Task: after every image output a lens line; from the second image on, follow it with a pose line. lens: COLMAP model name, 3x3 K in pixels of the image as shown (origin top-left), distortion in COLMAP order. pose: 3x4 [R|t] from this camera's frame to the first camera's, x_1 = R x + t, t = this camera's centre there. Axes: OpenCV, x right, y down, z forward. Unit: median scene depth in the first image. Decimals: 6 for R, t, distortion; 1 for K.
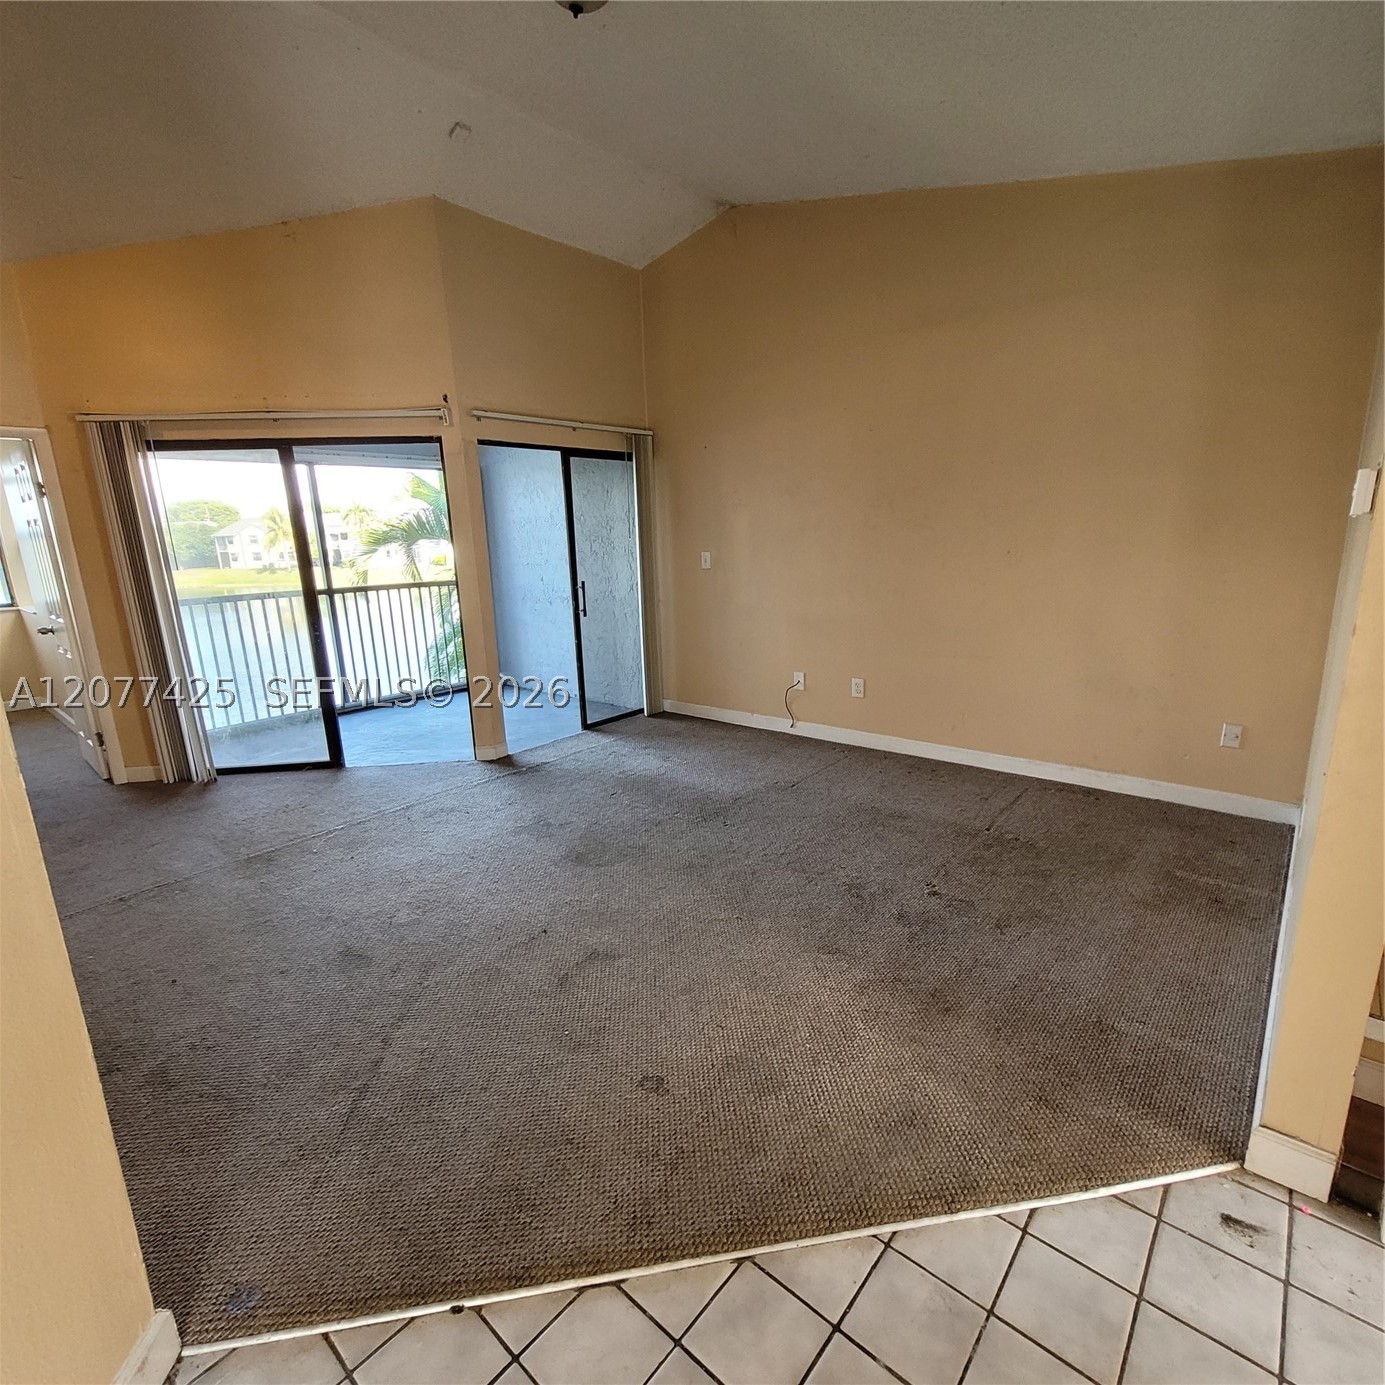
lens RADIAL K [[717.7, 0, 696.0], [0, 717.7, 698.1], [0, 0, 1]] dist [0.016949, -0.005569]
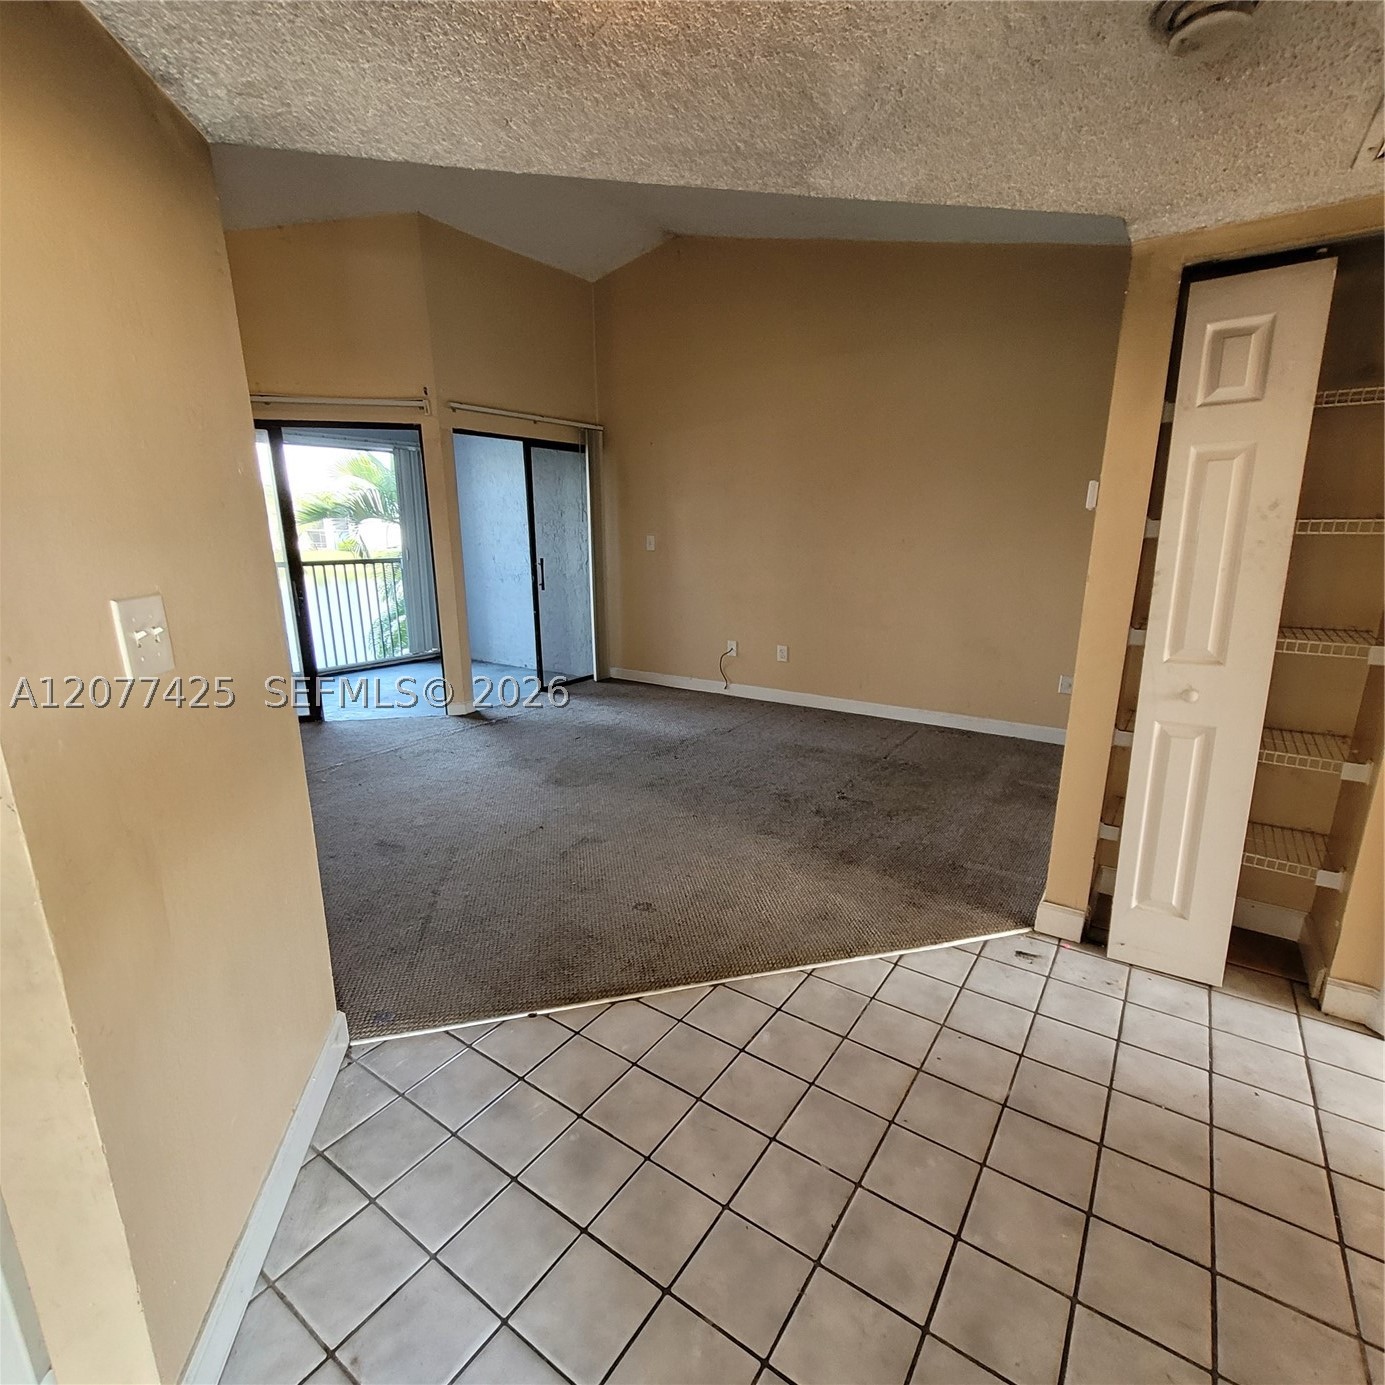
lens RADIAL K [[717.7, 0, 691.5], [0, 717.7, 693.6], [0, 0, 1]] dist [0.016949, -0.005569]
pose [[0.994352, 0.003752, 0.106068, -0.069671], [-0.004178, 0.999984, 0.003790, 0.070389], [-0.106052, -0.004212, 0.994352, -0.229200]]
